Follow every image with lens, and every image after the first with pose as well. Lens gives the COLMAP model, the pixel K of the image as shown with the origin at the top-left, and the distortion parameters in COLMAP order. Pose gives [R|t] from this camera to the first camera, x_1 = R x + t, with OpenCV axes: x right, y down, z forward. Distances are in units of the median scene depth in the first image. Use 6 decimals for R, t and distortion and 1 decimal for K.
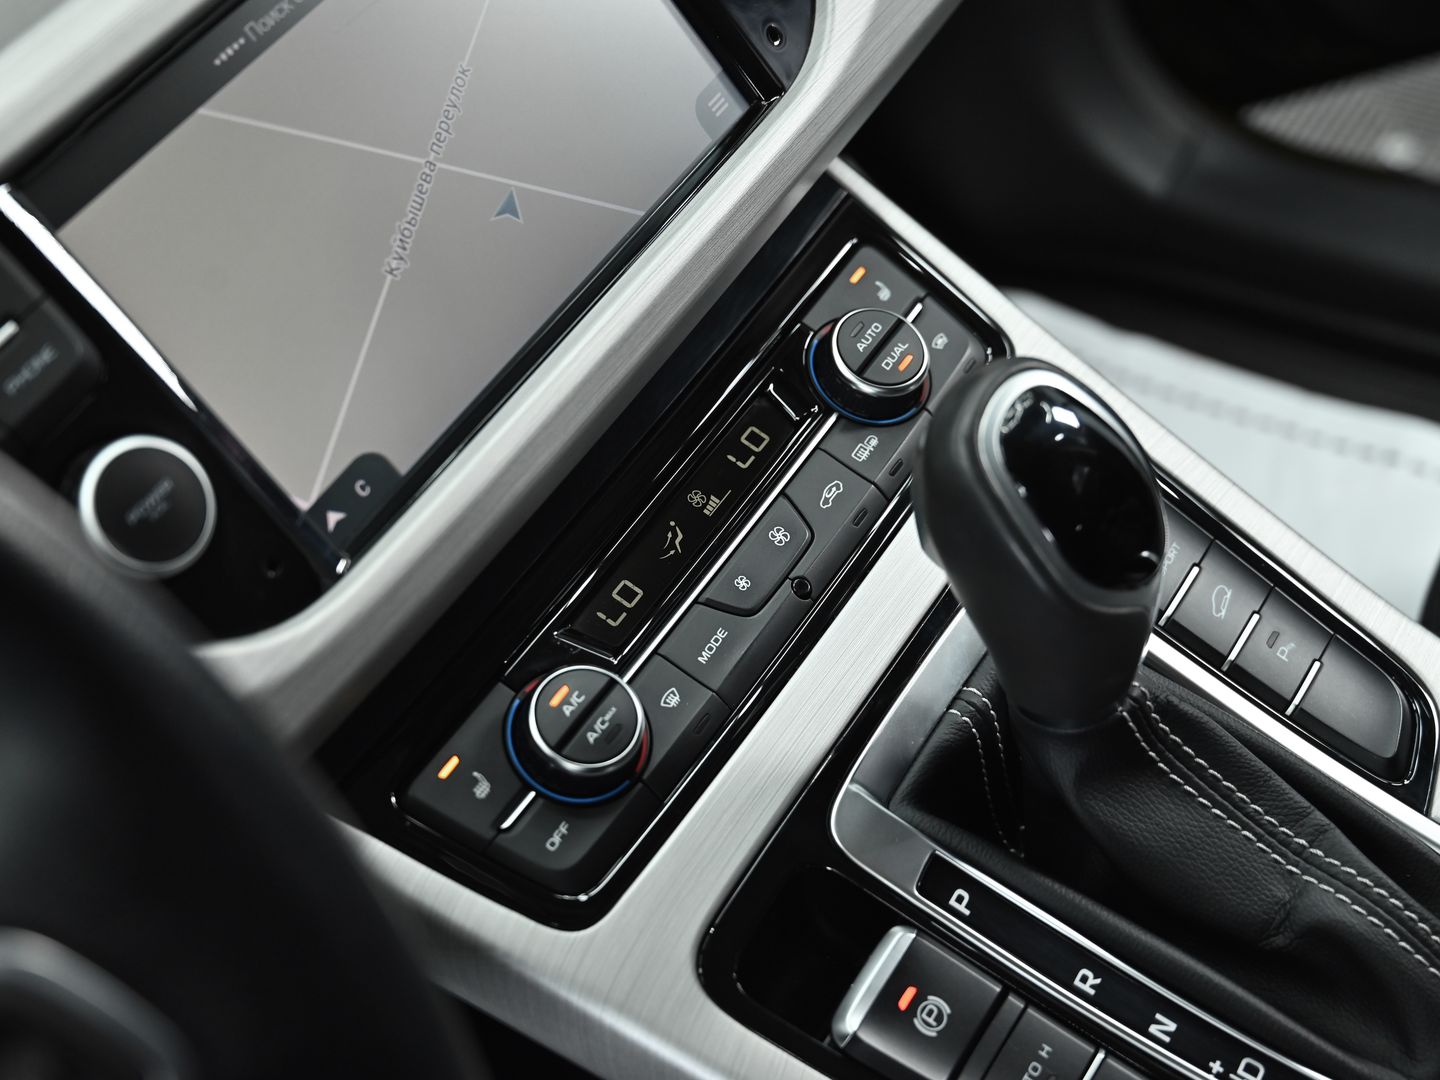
lens RADIAL K [[2082.7, 0, 720.0], [0, 2082.7, 540.0], [0, 0, 1]] dist [-0.005526, 0.027322]
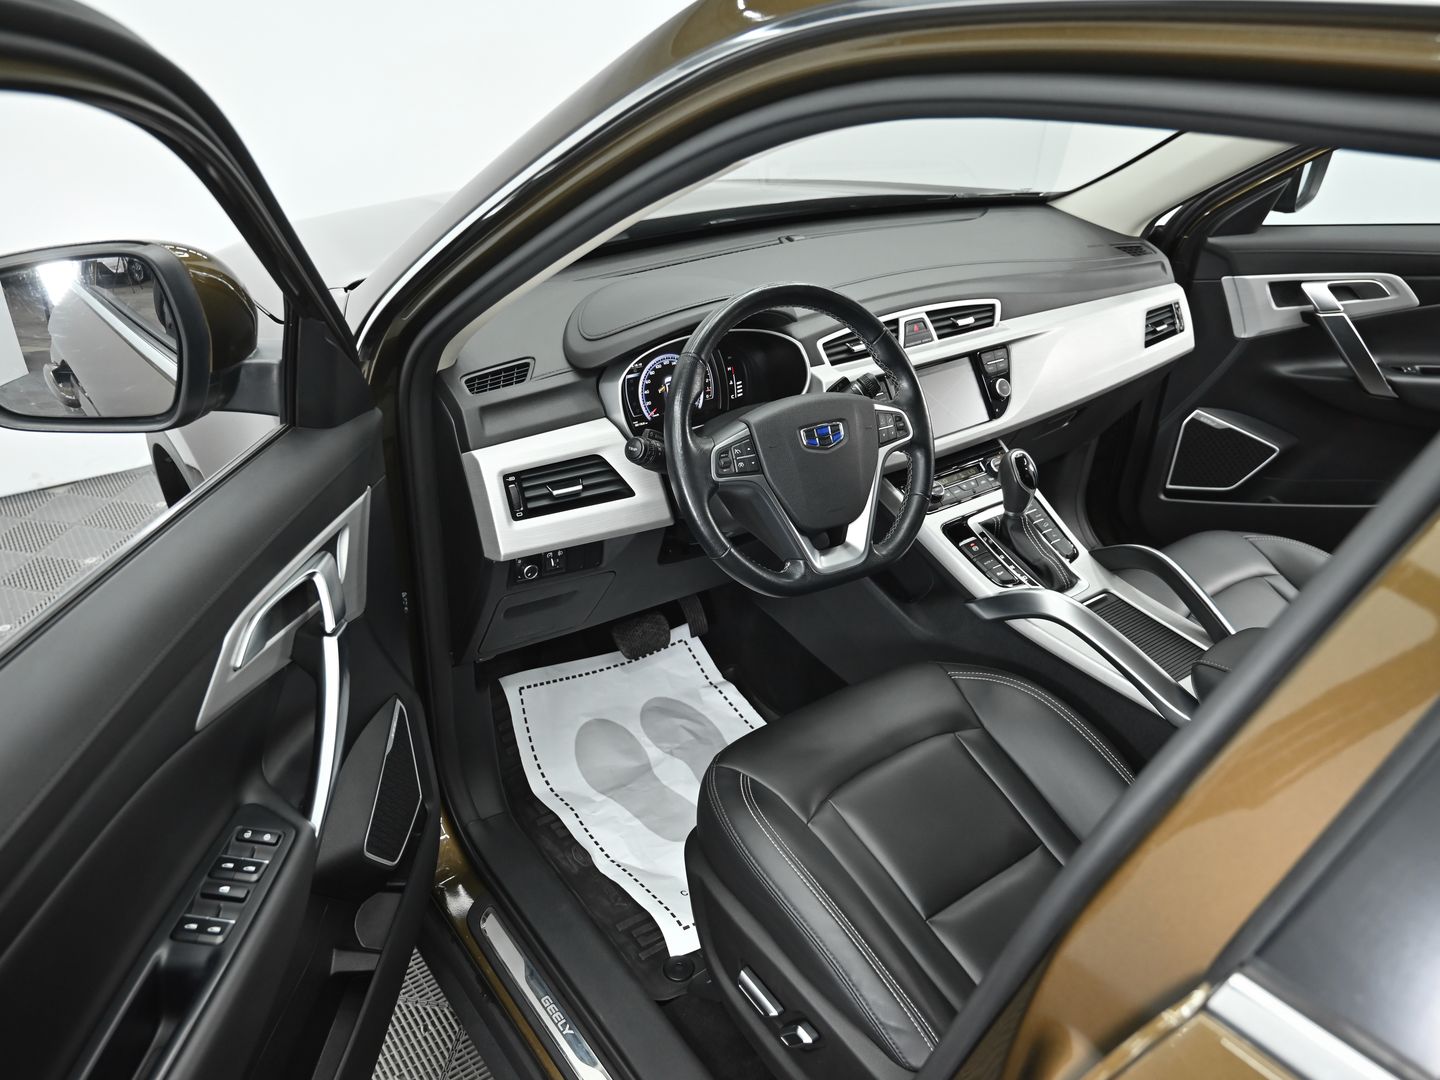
lens RADIAL K [[1068.7, 0, 720.0], [0, 1068.7, 540.0], [0, 0, 1]] dist [-0.004997, -0.001011]
pose [[0.923247, 0.321090, -0.210990, 0.061301], [-0.368366, 0.895827, -0.248597, 1.211341], [0.109189, 0.307238, 0.945348, -1.955213]]
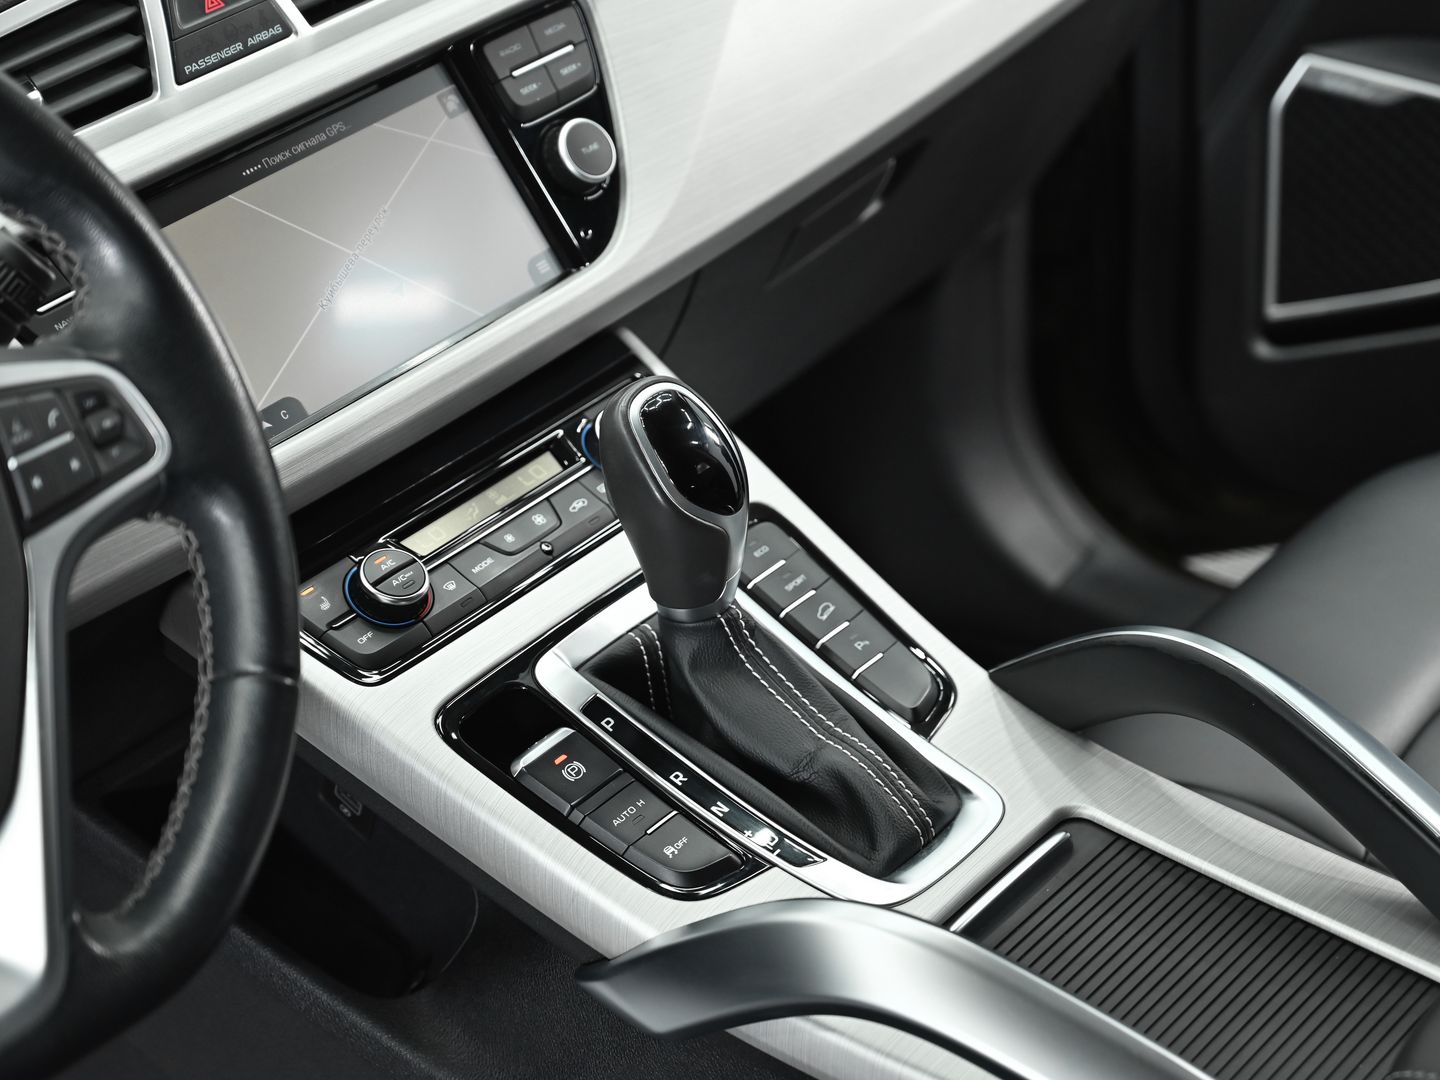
lens RADIAL K [[2915.1, 0, 720.0], [0, 2915.1, 540.0], [0, 0, 1]] dist [0.049762, 0.150995]
pose [[0.991550, 0.113605, -0.062631, 0.326962], [-0.126657, 0.952184, -0.278034, 0.655164], [0.028050, 0.283617, 0.958527, -1.197720]]
